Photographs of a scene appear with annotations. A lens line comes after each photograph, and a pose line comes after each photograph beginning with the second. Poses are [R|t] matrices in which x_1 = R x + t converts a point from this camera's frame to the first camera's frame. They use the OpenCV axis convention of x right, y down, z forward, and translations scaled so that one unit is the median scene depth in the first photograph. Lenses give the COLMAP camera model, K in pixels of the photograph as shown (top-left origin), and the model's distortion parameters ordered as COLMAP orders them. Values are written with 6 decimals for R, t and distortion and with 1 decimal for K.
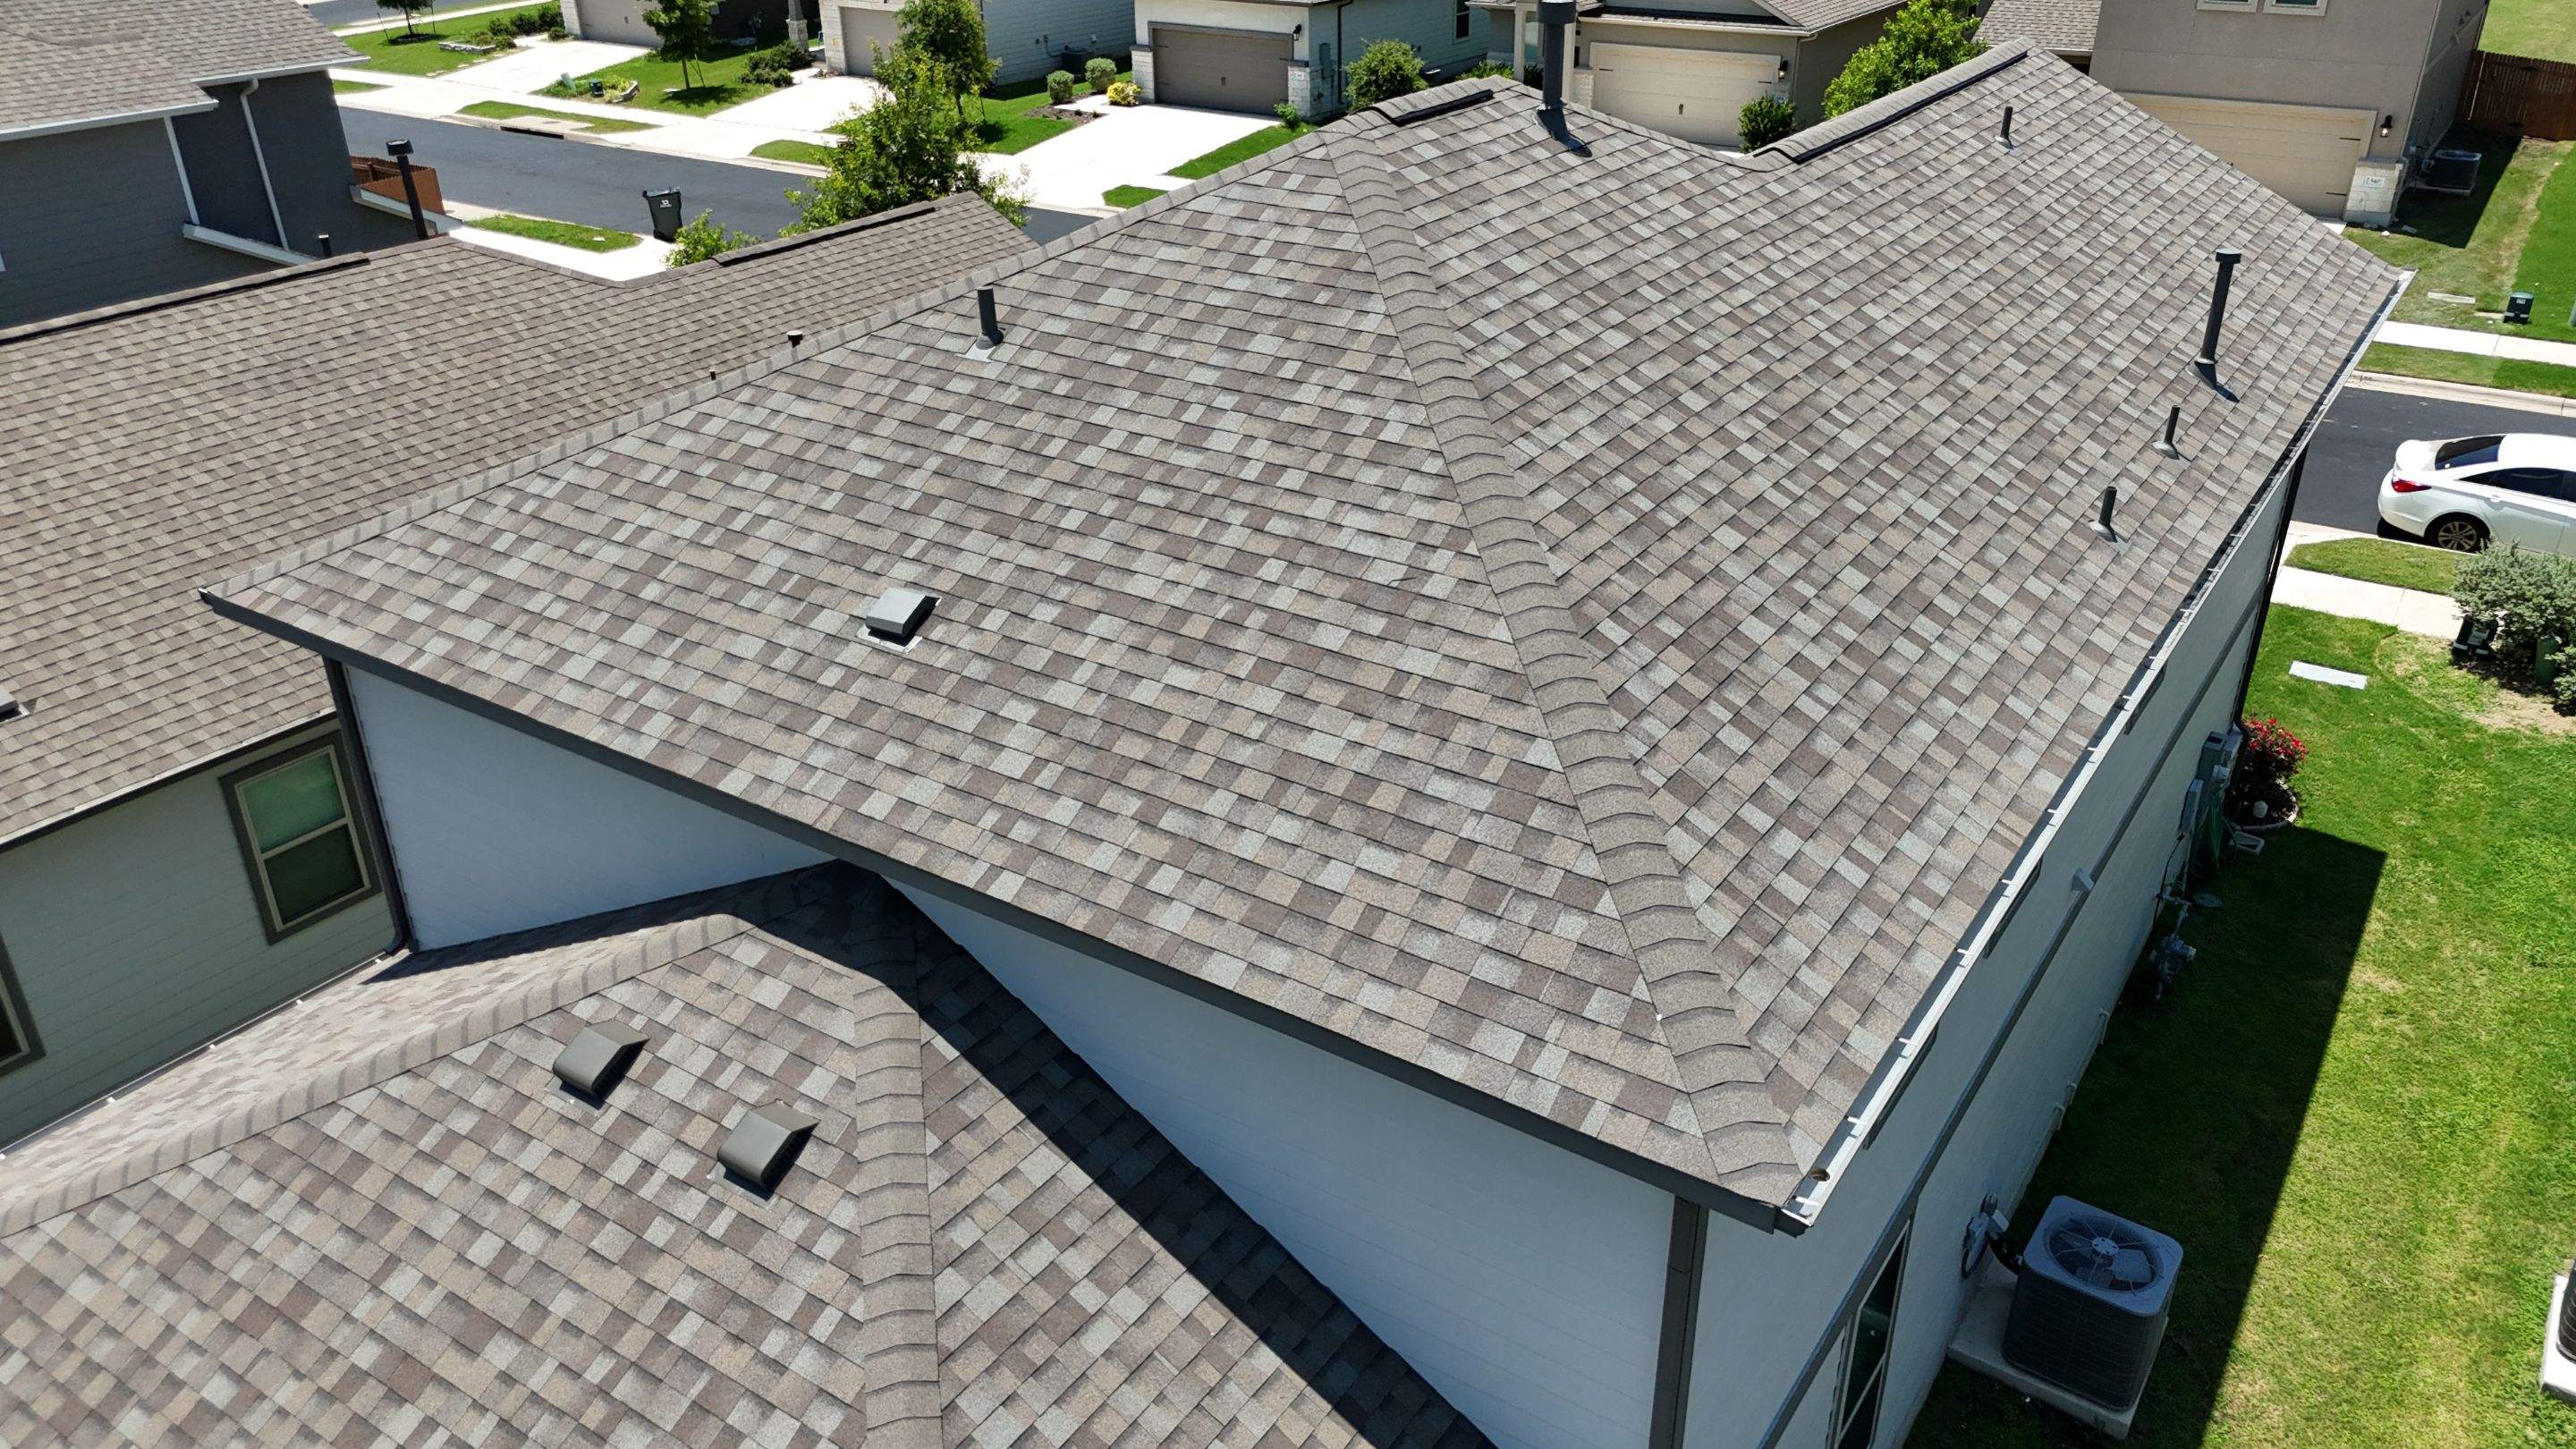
lens RADIAL K [[1894.1, 0, 1287.0], [0, 1894.1, 731.1], [0, 0, 1]] dist [0.073655, -0.056541]
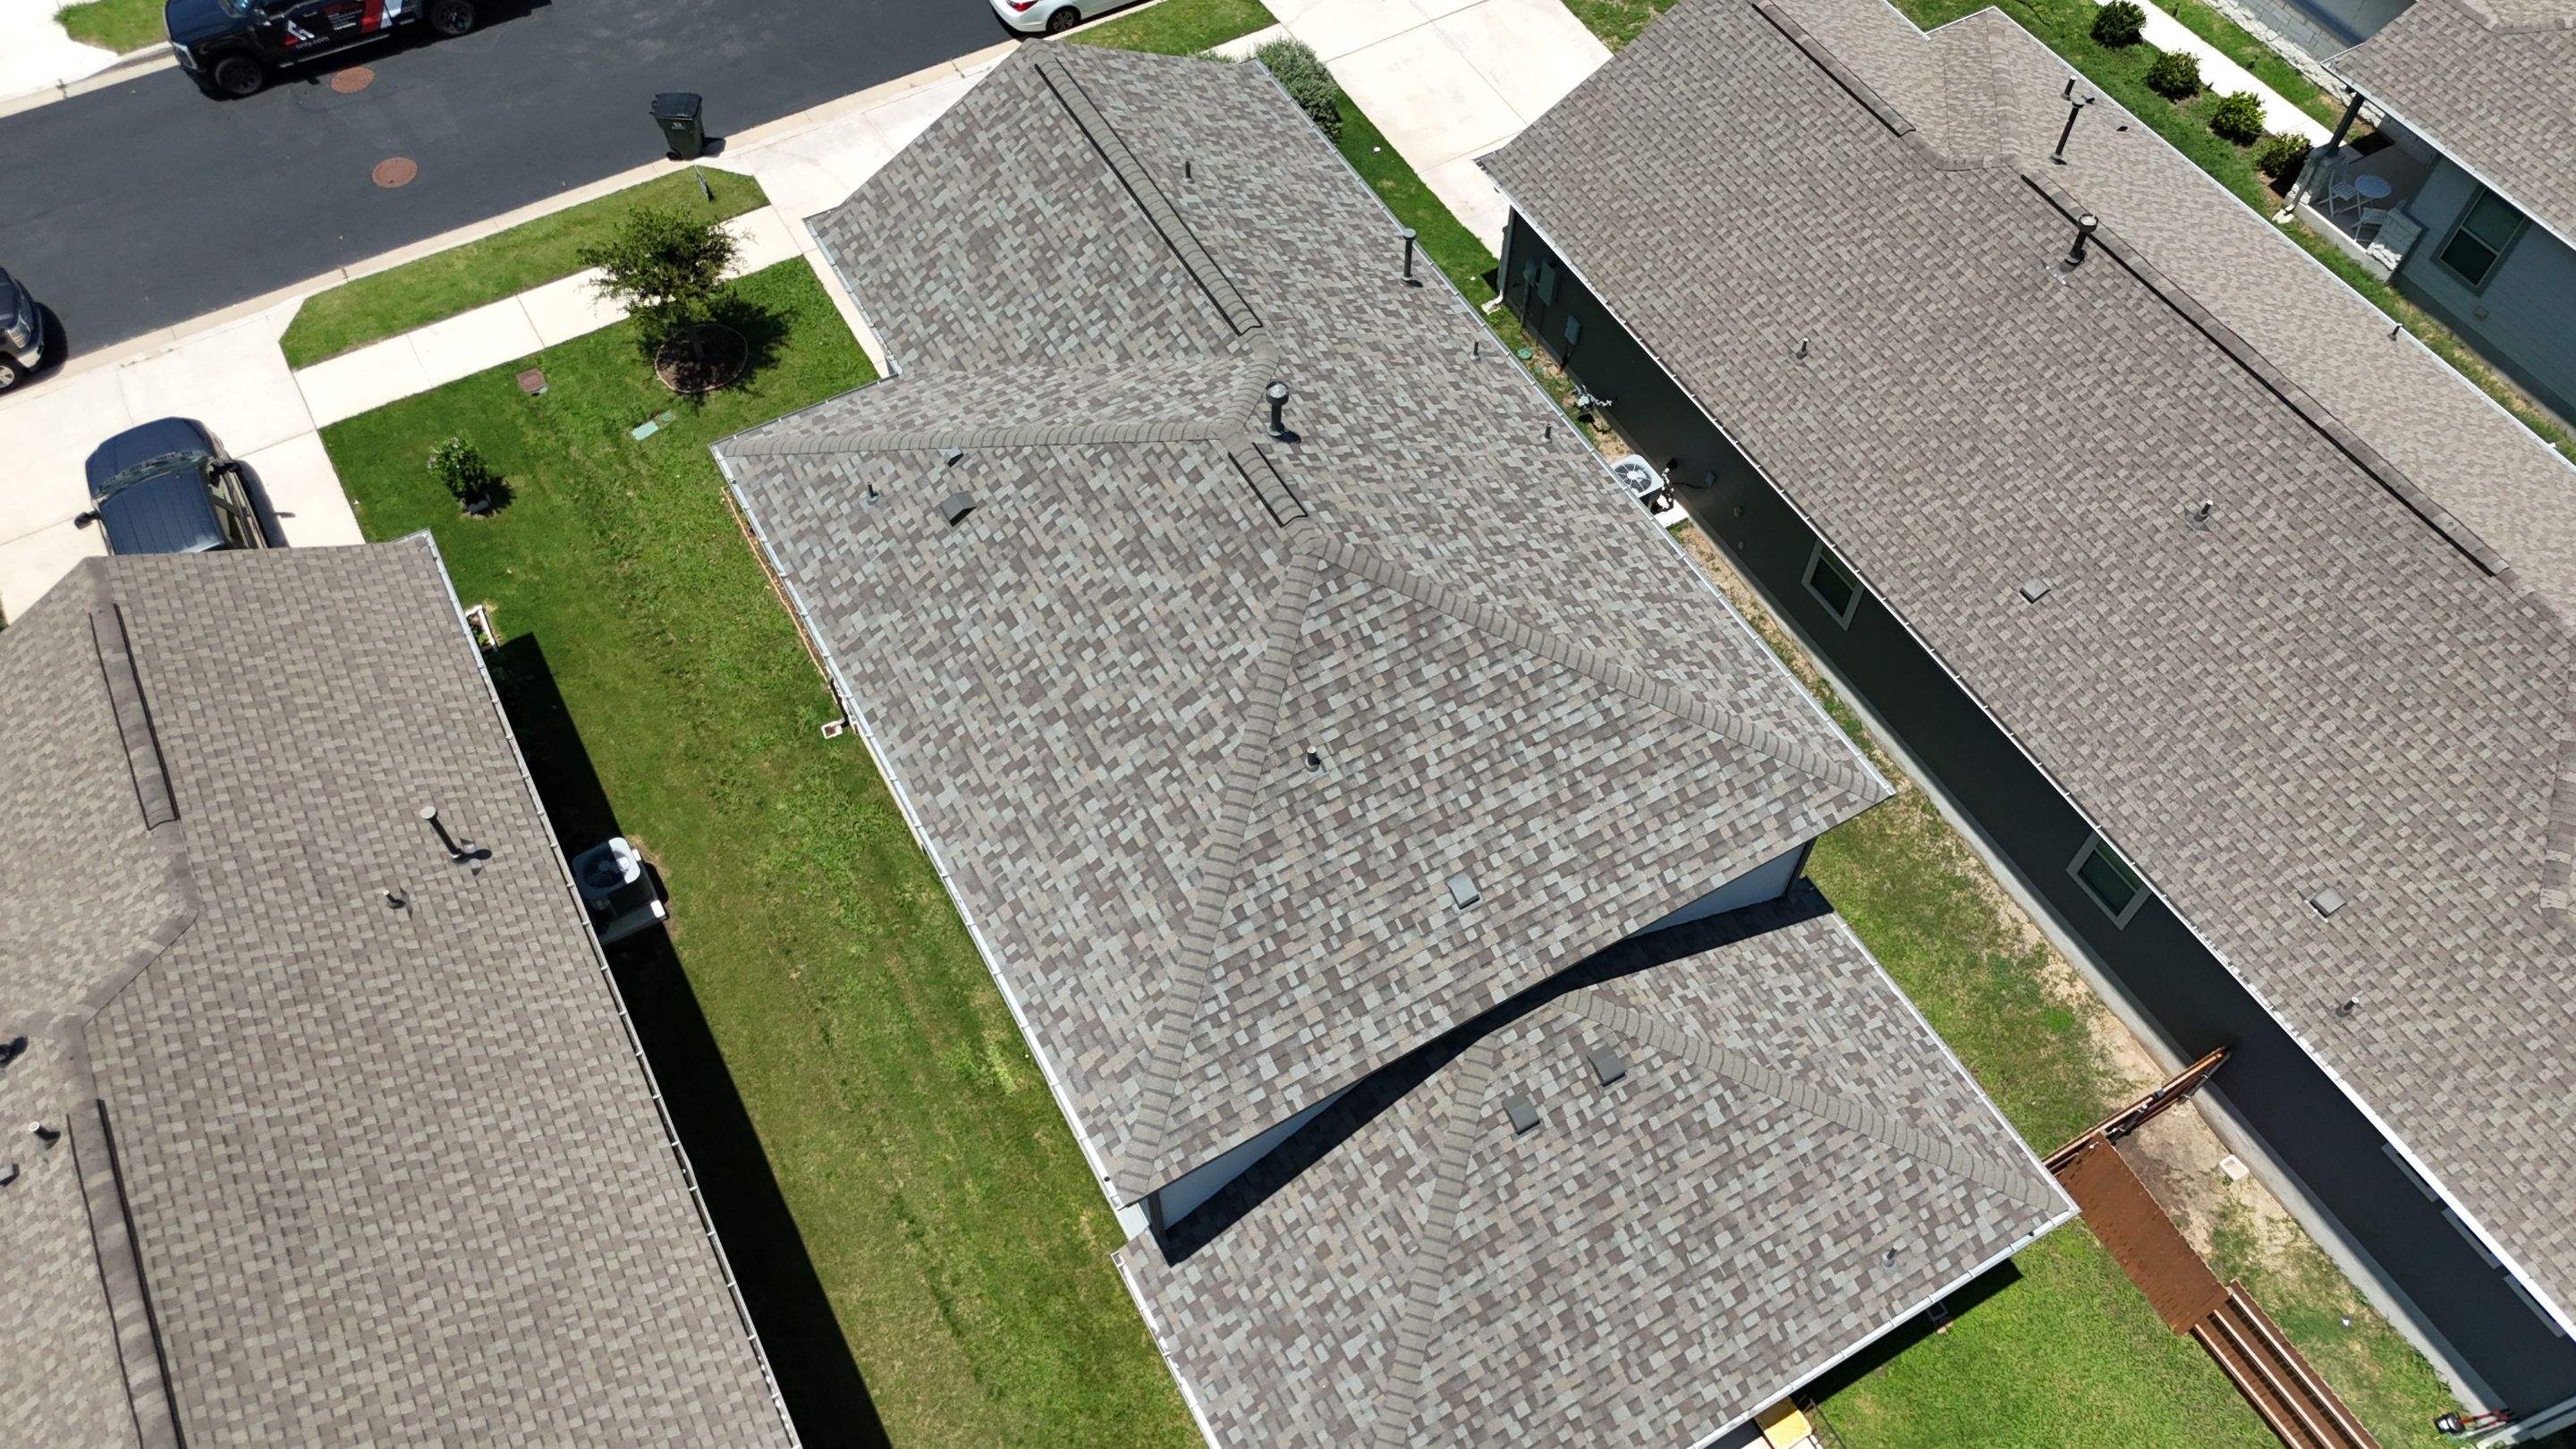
lens RADIAL K [[1882.5, 0, 1284.6], [0, 1882.5, 726.3], [0, 0, 1]] dist [0.127160, -0.161457]
pose [[0.444090, -0.741249, 0.503324, -1.310686], [0.411152, 0.667711, 0.620577, -1.700206], [-0.796077, -0.068650, 0.601290, -0.113273]]
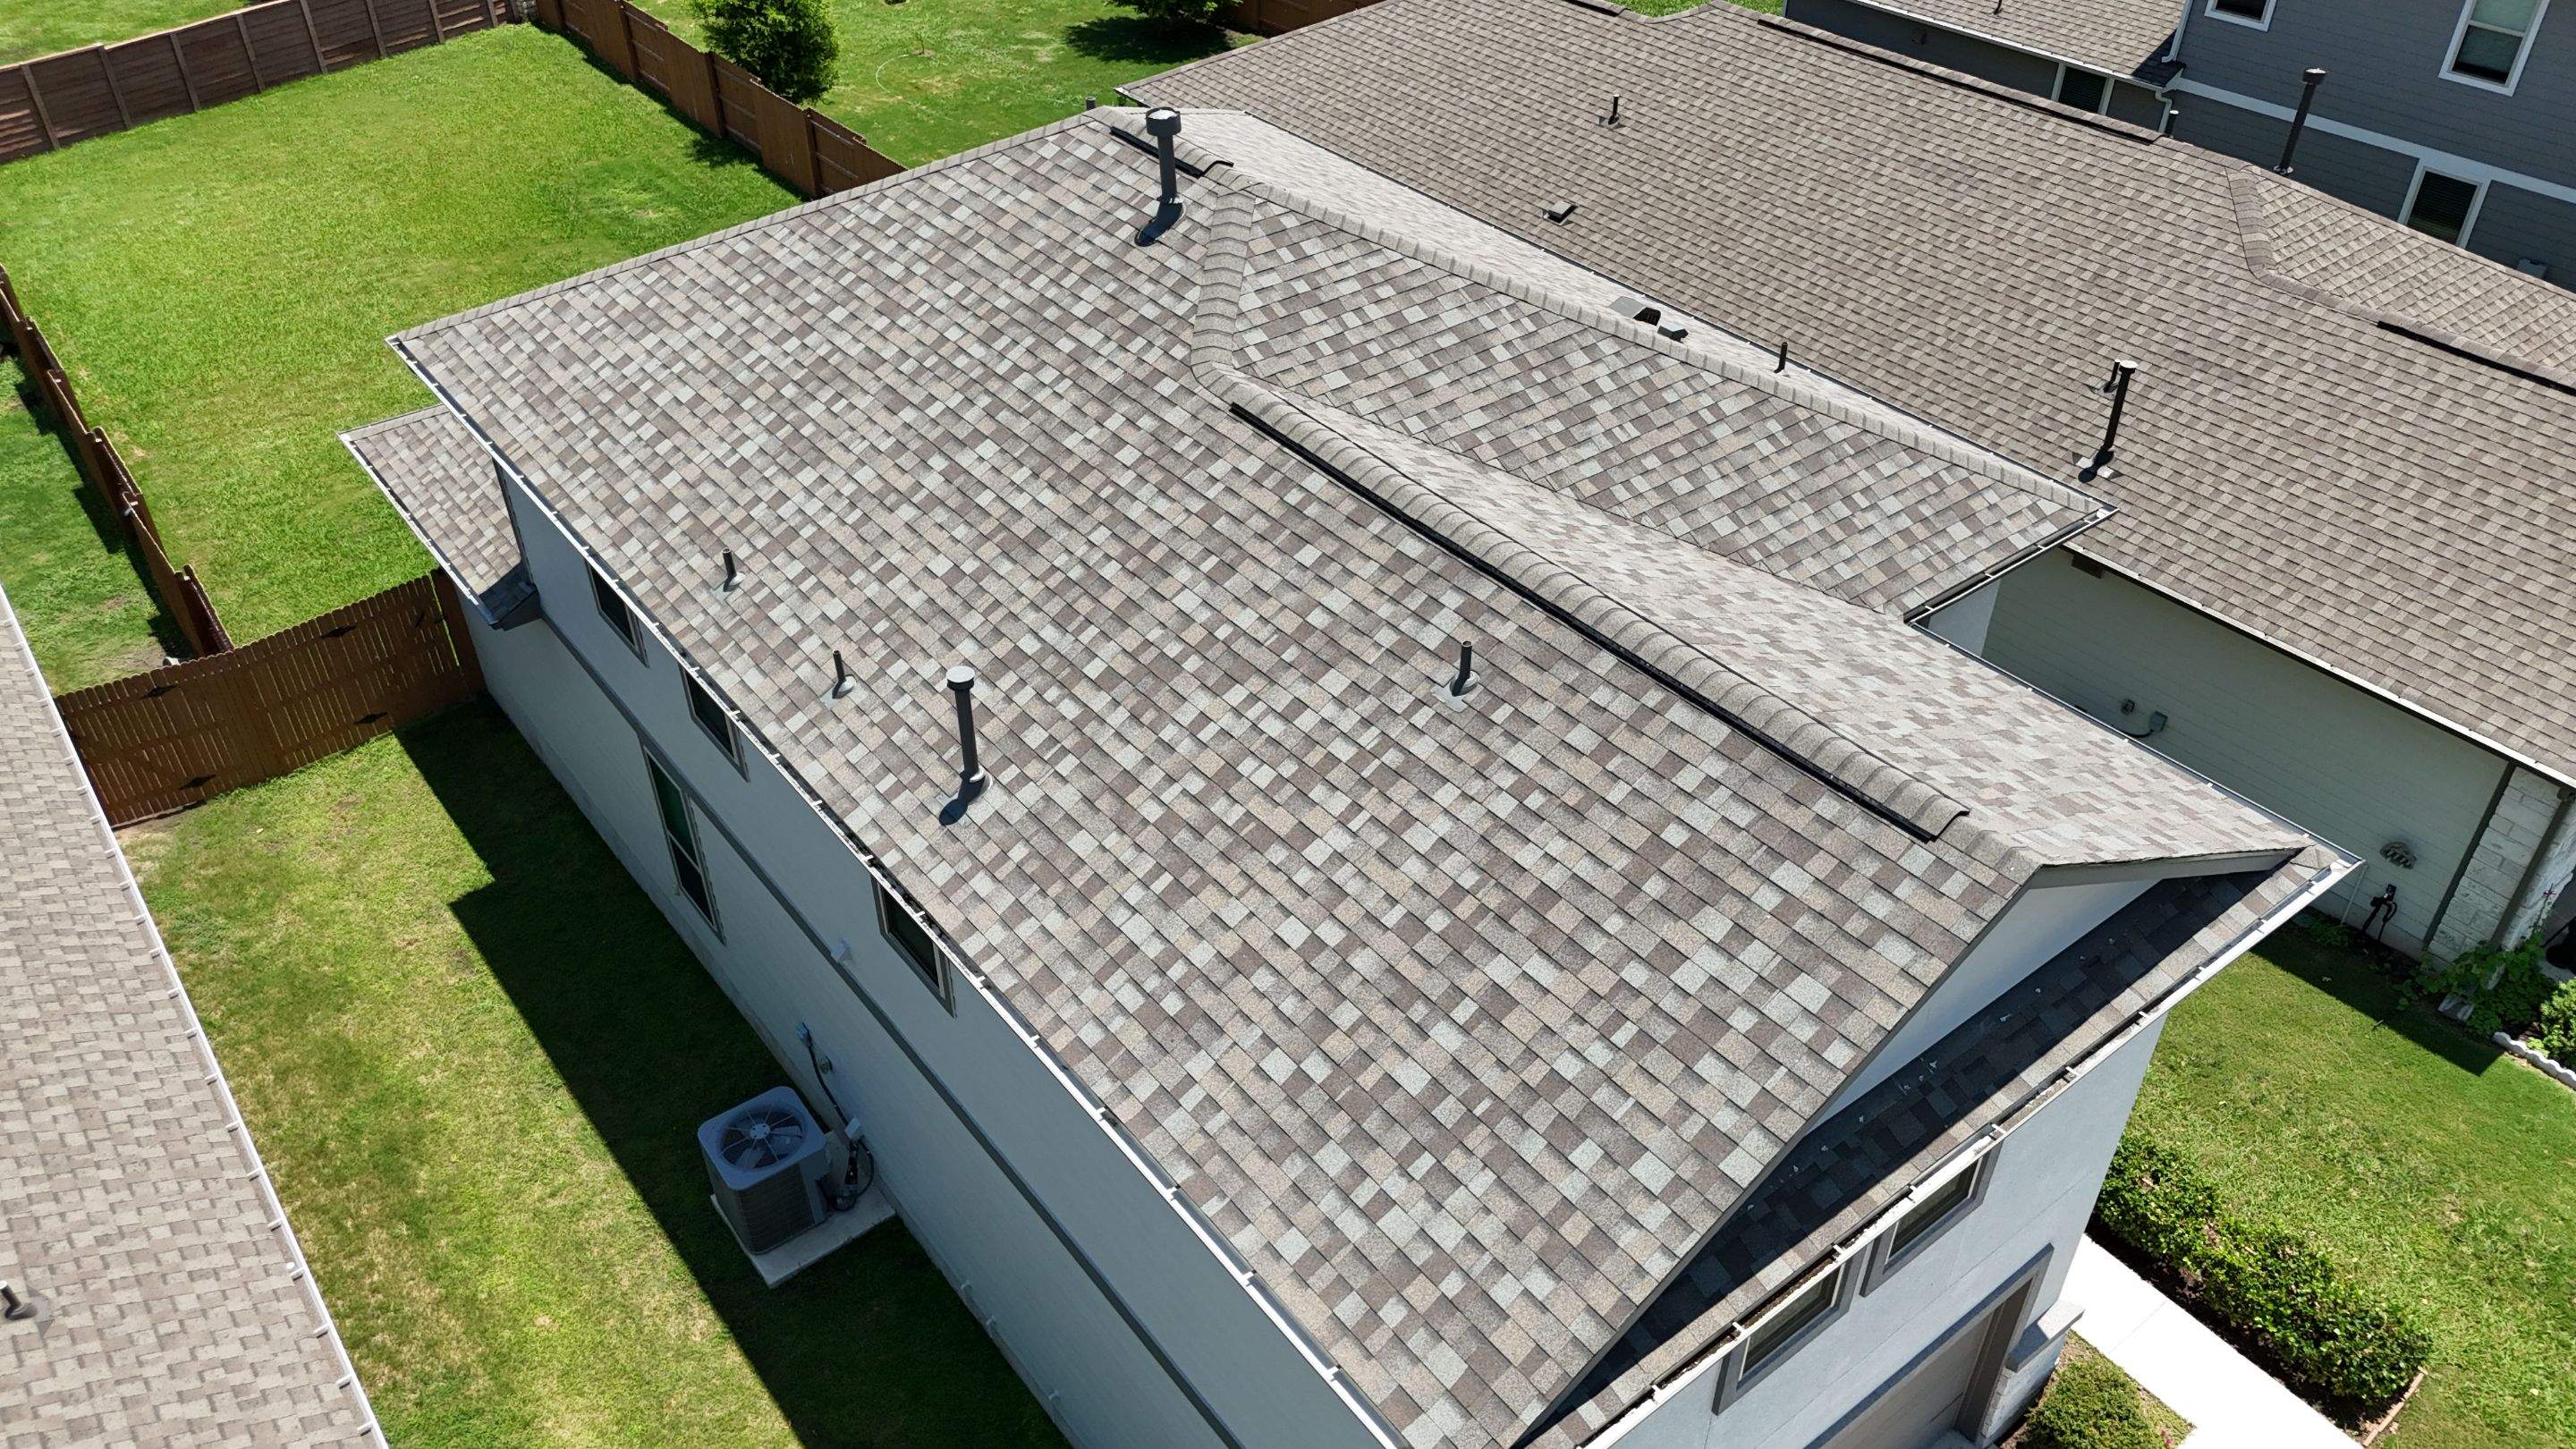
lens RADIAL K [[1882.9, 0, 1291.5], [0, 1882.9, 733.9], [0, 0, 1]] dist [0.111252, -0.131530]
pose [[-0.309130, 0.587921, -0.747521, 1.634920], [-0.433423, 0.612550, 0.661005, -1.286833], [0.846512, 0.528329, 0.065461, 1.605204]]
